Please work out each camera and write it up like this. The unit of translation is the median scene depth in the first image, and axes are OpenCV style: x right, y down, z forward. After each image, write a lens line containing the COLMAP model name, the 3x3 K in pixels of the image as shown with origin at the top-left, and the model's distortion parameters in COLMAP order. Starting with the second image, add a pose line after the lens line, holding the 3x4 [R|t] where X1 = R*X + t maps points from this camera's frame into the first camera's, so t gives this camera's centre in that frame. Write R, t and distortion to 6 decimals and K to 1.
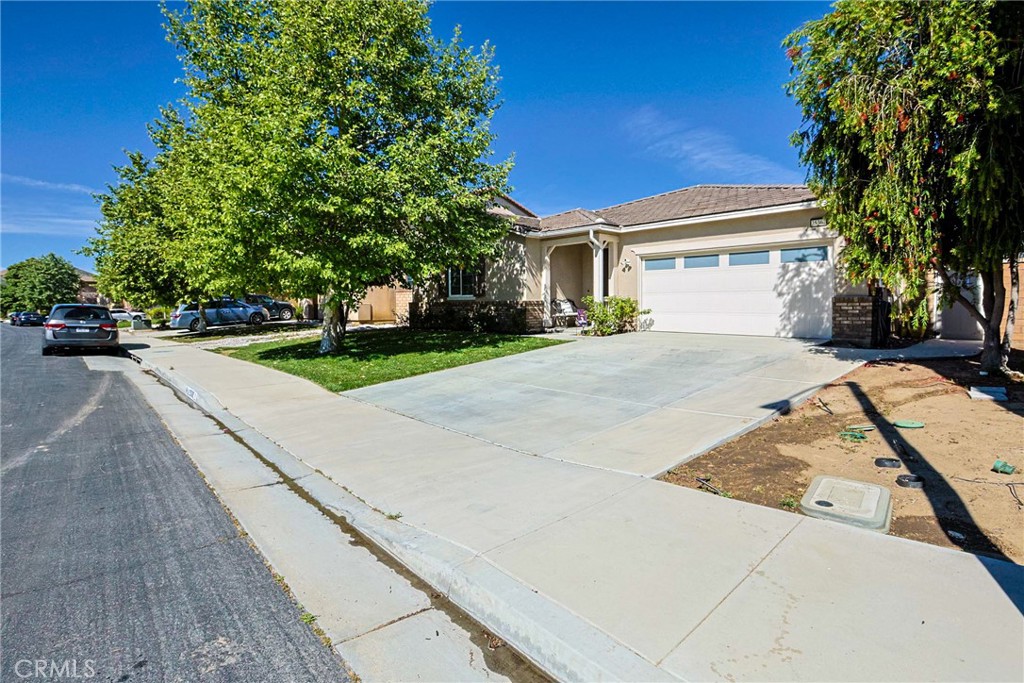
lens RADIAL K [[486.5, 0, 513.2], [0, 486.5, 335.0], [0, 0, 1]] dist [-0.051269, 0.017244]
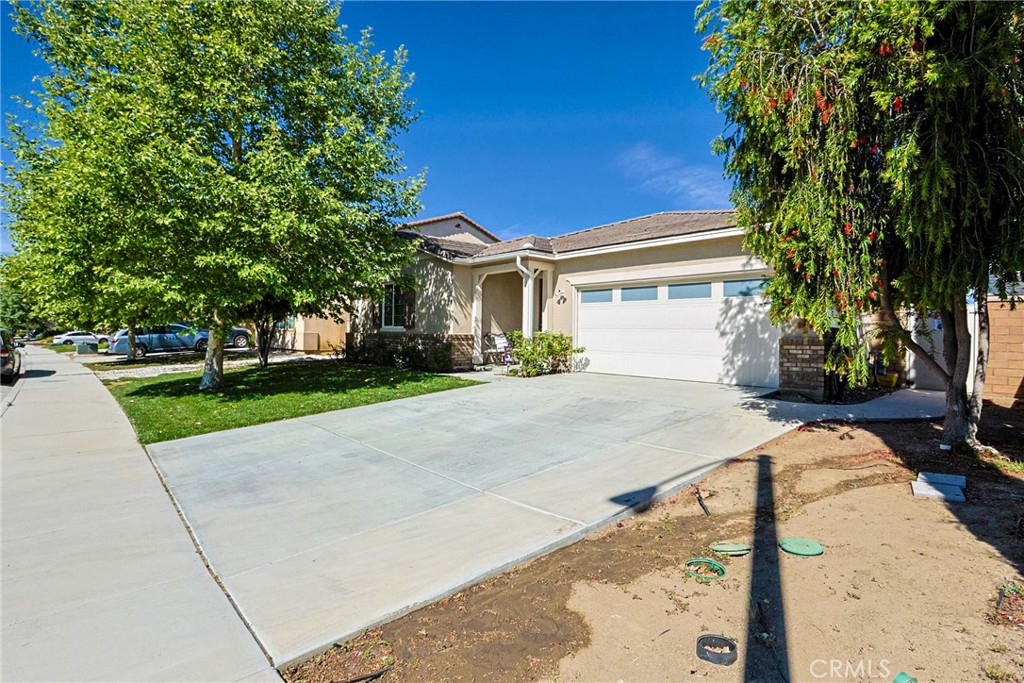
lens RADIAL K [[490.4, 0, 510.8], [0, 490.4, 340.4], [0, 0, 1]] dist [-0.063265, 0.027742]
pose [[0.999764, 0.021647, -0.001667, 0.188577], [-0.021705, 0.998382, -0.052563, -0.020354], [0.000526, 0.052587, 0.998616, 0.146011]]
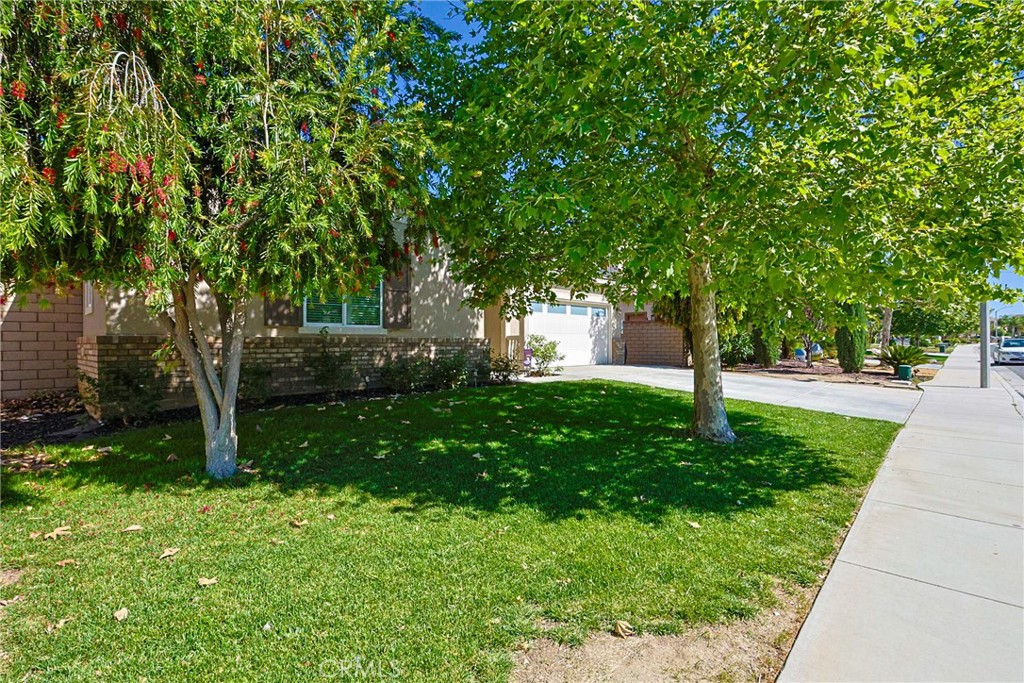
lens RADIAL K [[486.5, 0, 513.2], [0, 486.5, 335.0], [0, 0, 1]] dist [-0.051269, 0.017244]
pose [[-0.086952, 0.023501, 0.995935, -0.983570], [0.069611, 0.997421, -0.017459, -0.081101], [-0.993777, 0.067810, -0.088364, 1.427414]]
